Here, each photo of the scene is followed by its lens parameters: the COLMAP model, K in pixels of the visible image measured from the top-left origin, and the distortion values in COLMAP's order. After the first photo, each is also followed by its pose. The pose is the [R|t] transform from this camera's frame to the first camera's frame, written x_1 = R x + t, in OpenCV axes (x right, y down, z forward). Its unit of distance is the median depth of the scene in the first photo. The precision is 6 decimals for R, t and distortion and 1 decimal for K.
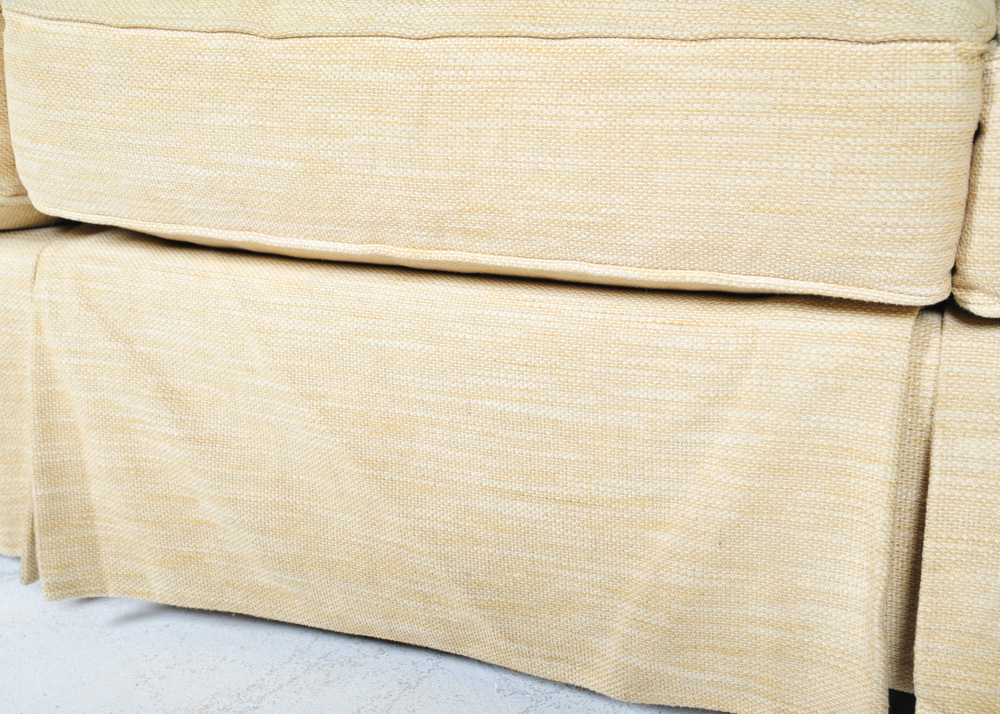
lens RADIAL K [[1261.5, 0, 499.5], [0, 1261.5, 352.7], [0, 0, 1]] dist [-0.003457, 0.000000]
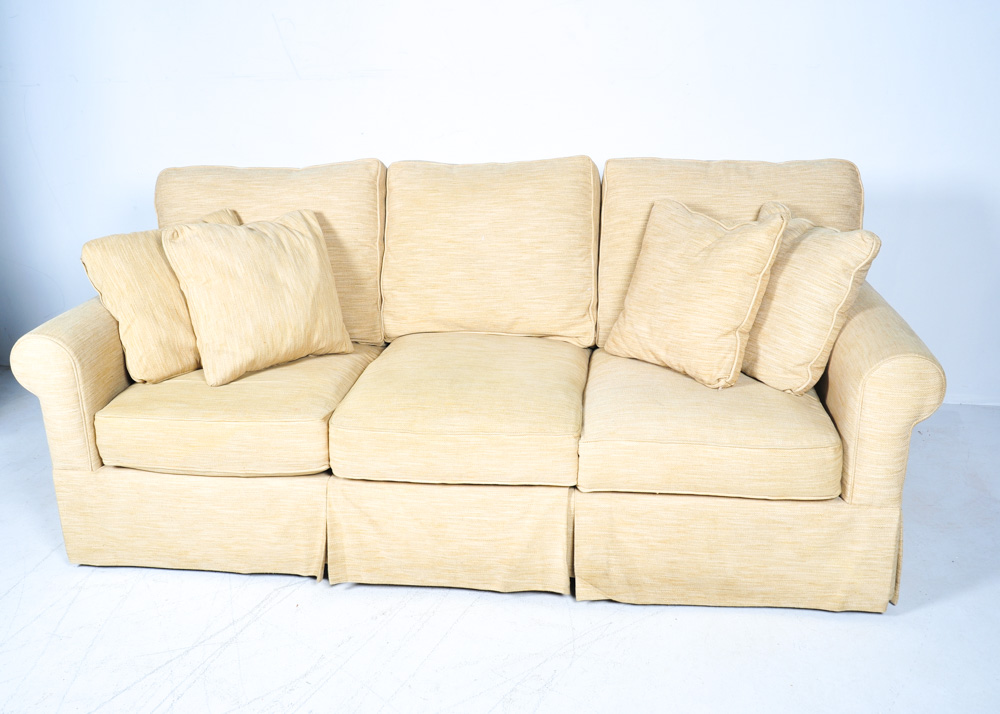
lens RADIAL K [[941.7, 0, 502.6], [0, 941.7, 367.6], [0, 0, 1]] dist [-0.045044, 0.000000]
pose [[0.964994, -0.048772, 0.257697, -0.658610], [0.069178, 0.995095, -0.070716, -0.217746], [-0.252984, 0.086068, 0.963634, -1.965876]]
